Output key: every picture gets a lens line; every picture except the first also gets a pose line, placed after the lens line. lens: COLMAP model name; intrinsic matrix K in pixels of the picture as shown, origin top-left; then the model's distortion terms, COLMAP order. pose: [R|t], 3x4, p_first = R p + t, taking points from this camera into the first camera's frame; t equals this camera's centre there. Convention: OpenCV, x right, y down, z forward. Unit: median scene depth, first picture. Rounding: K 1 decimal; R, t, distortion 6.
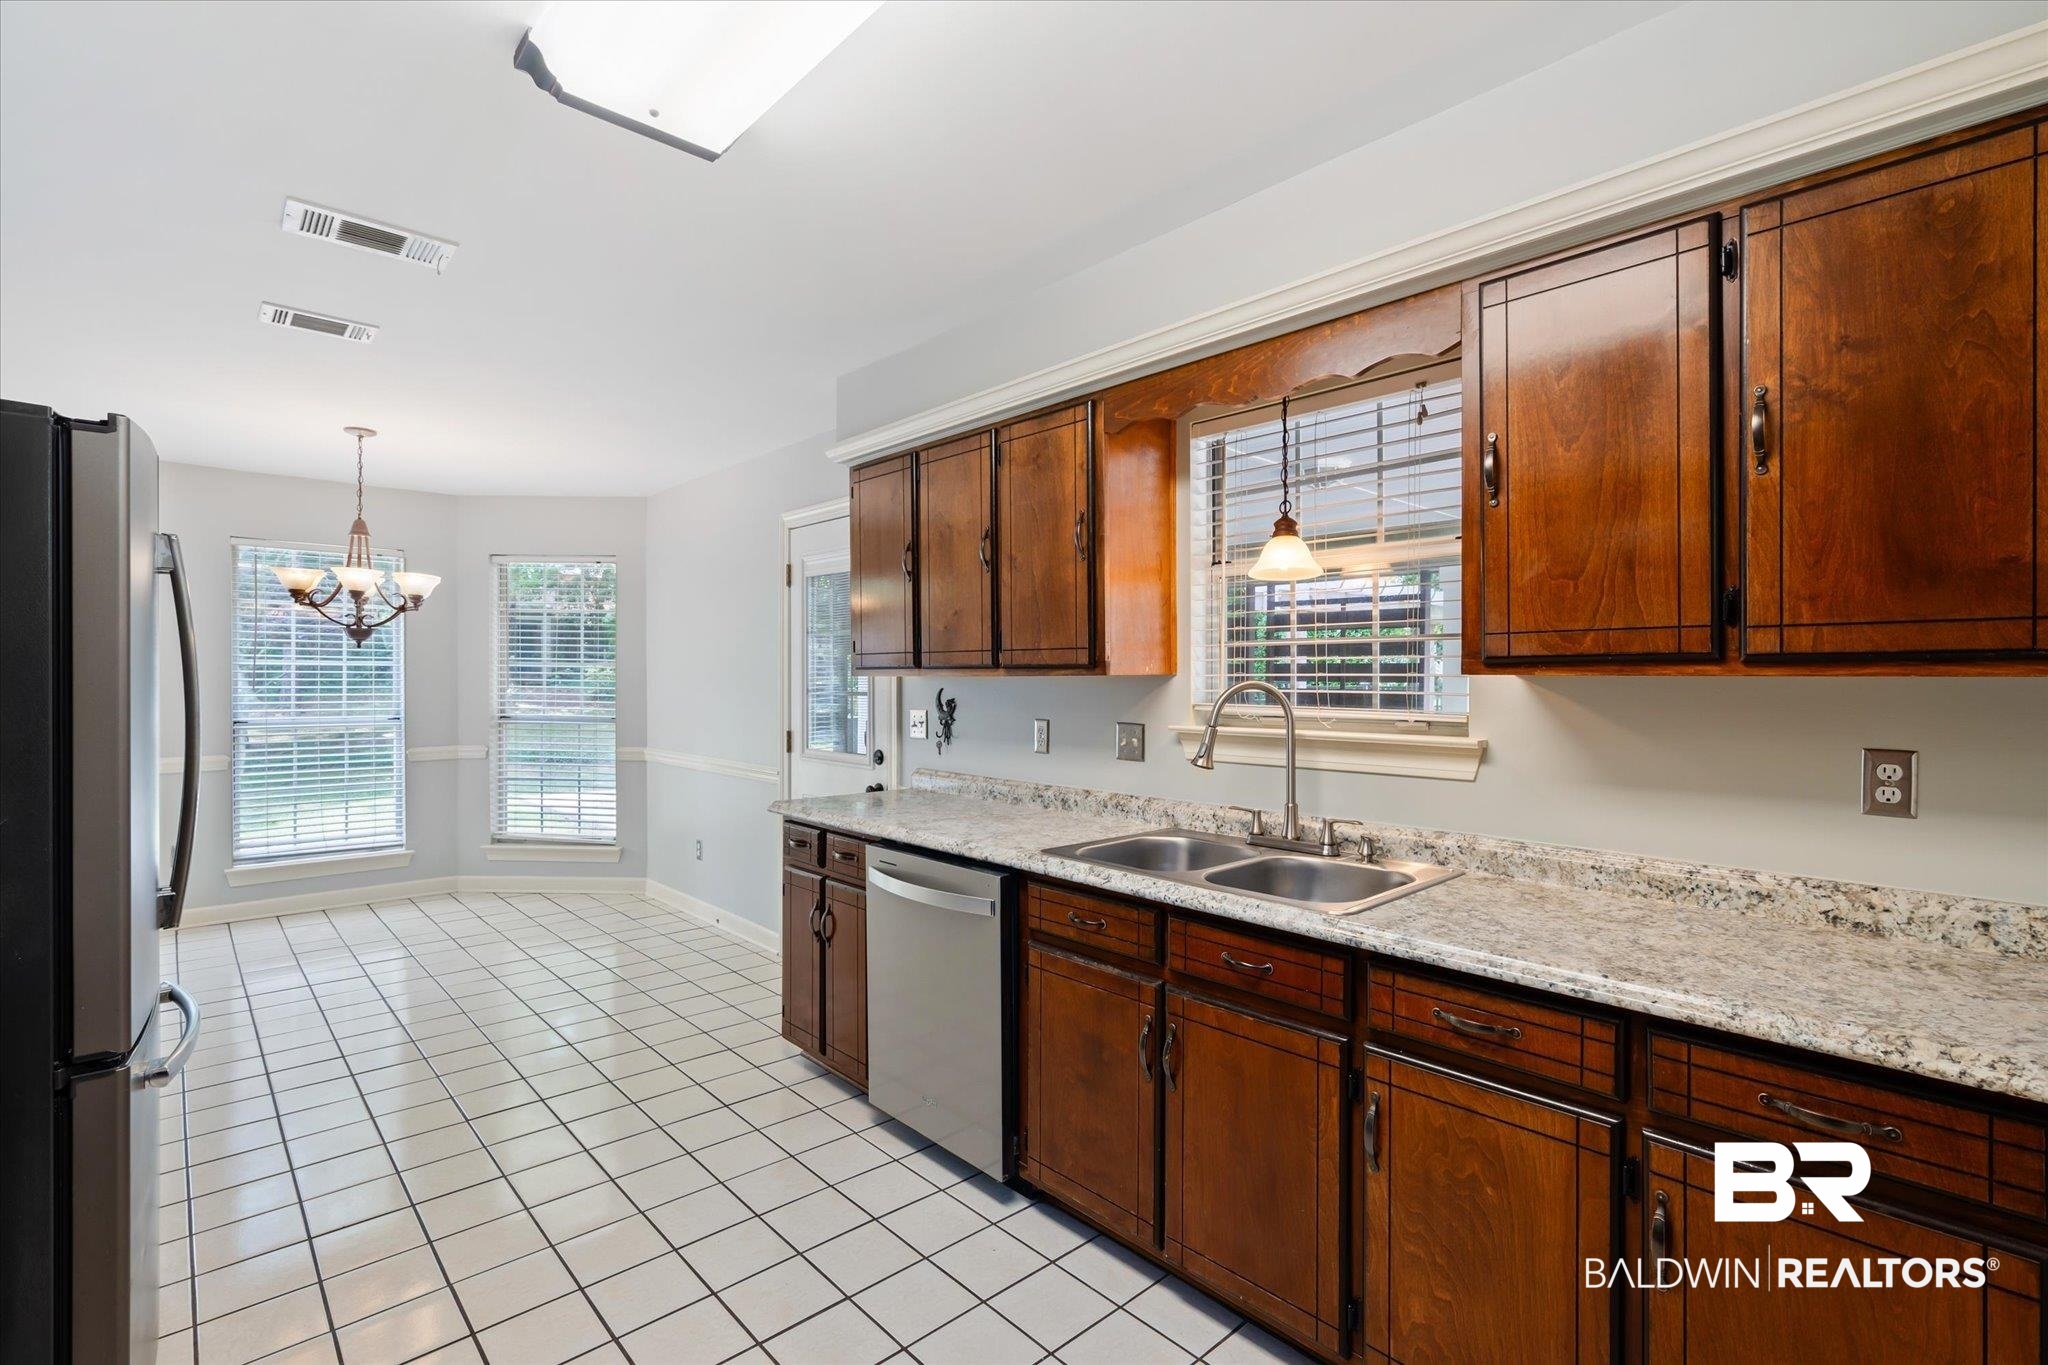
lens RADIAL K [[946.1, 0, 1021.5], [0, 946.1, 680.3], [0, 0, 1]] dist [-0.002179, 0.000244]
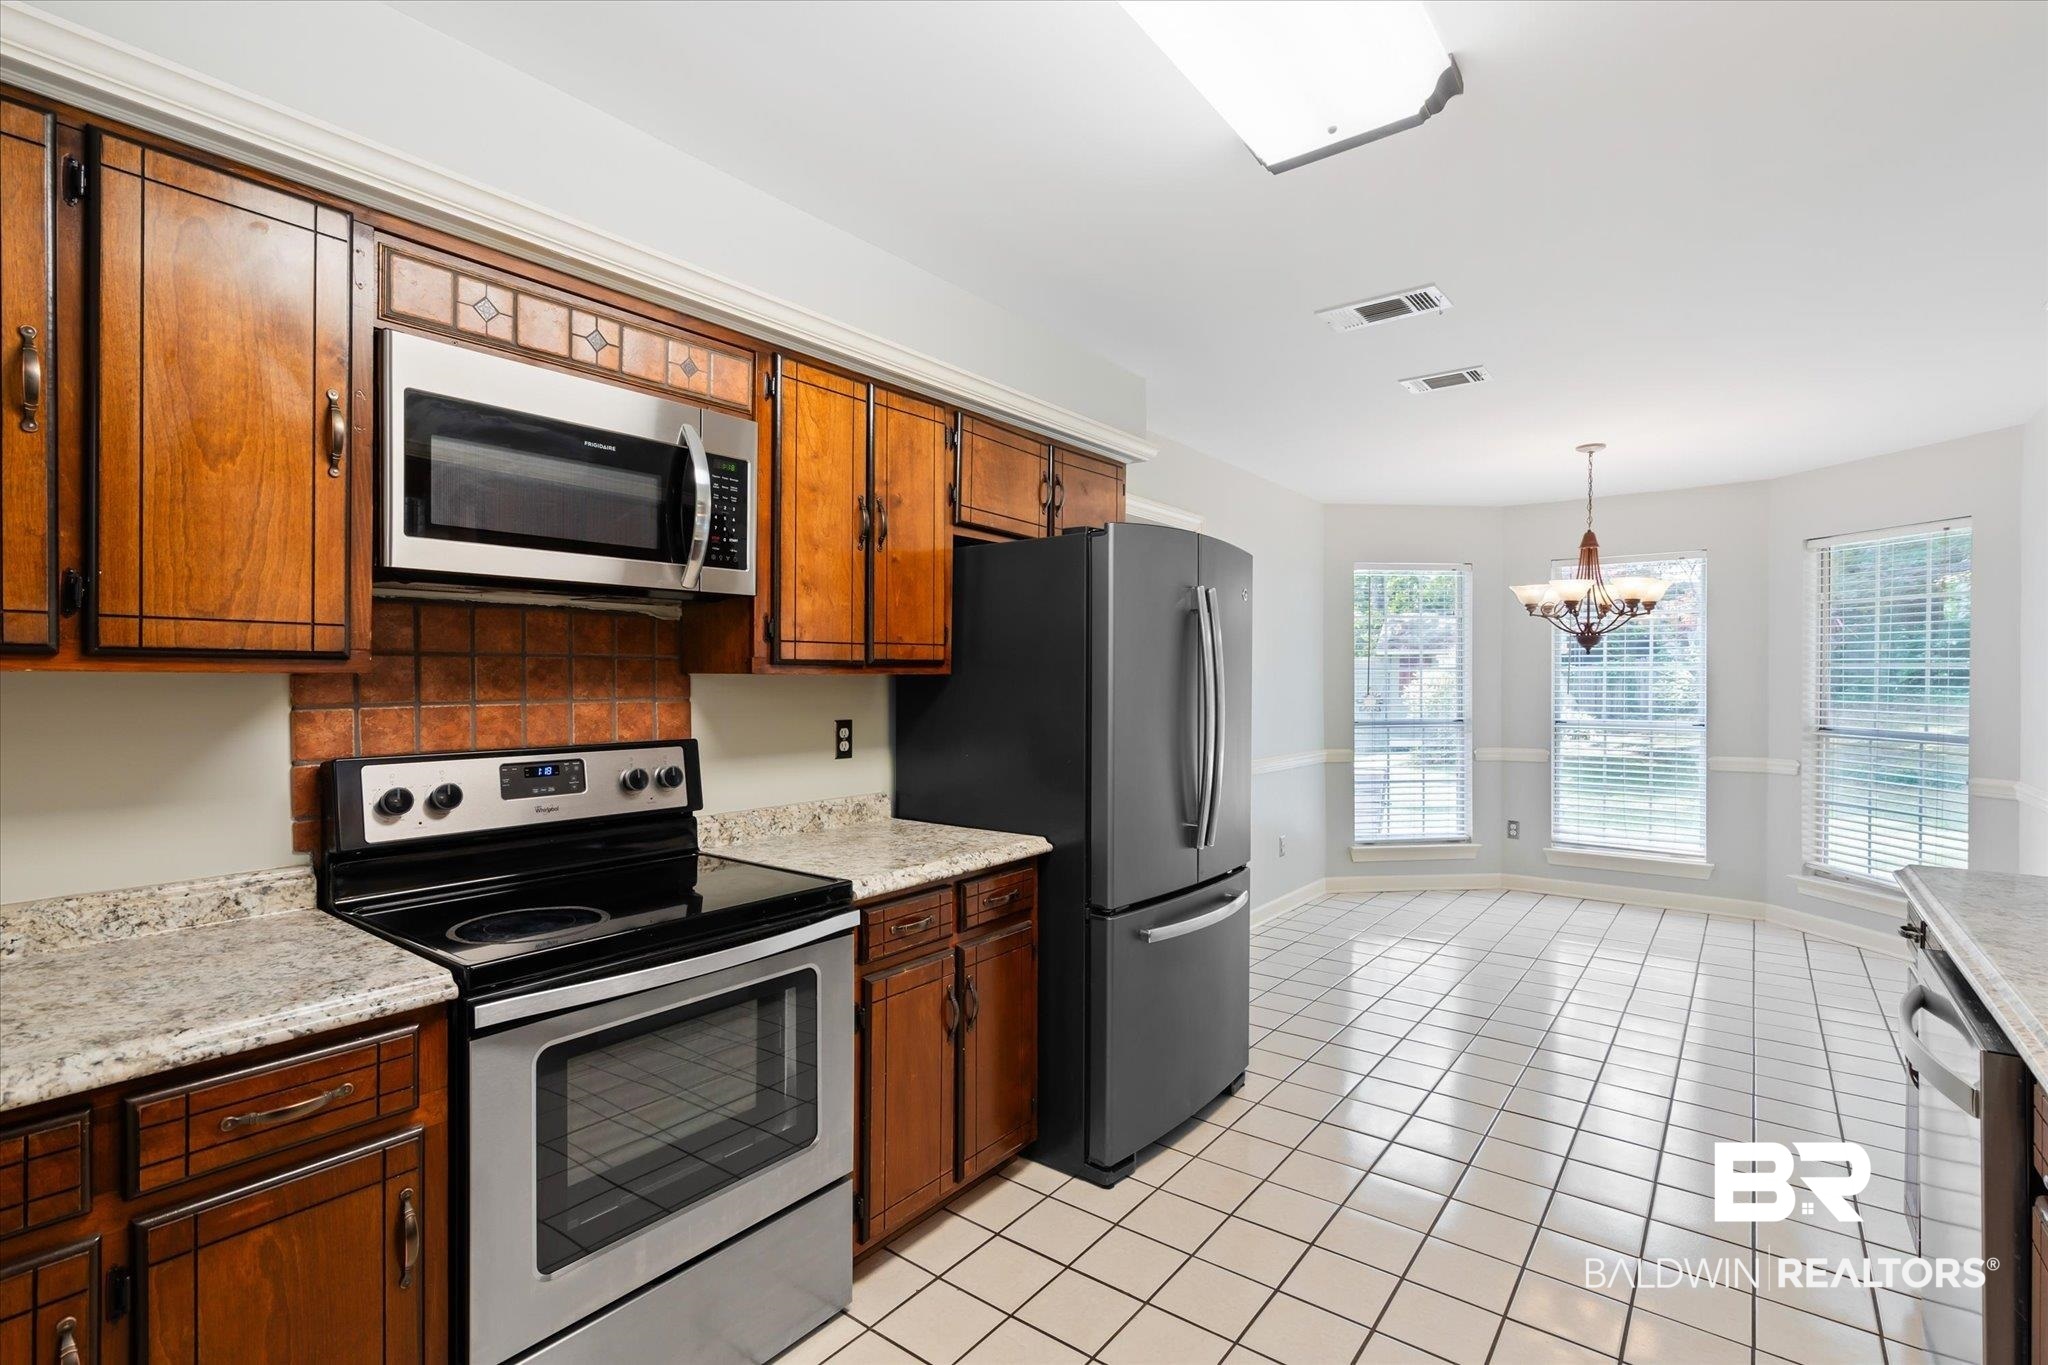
lens RADIAL K [[946.1, 0, 1022.9], [0, 946.1, 681.8], [0, 0, 1]] dist [-0.002179, 0.000244]
pose [[0.178554, -0.000433, -0.983930, 0.166240], [-0.003289, 0.999994, -0.001037, -0.000221], [0.983925, 0.003421, 0.178552, 0.146165]]
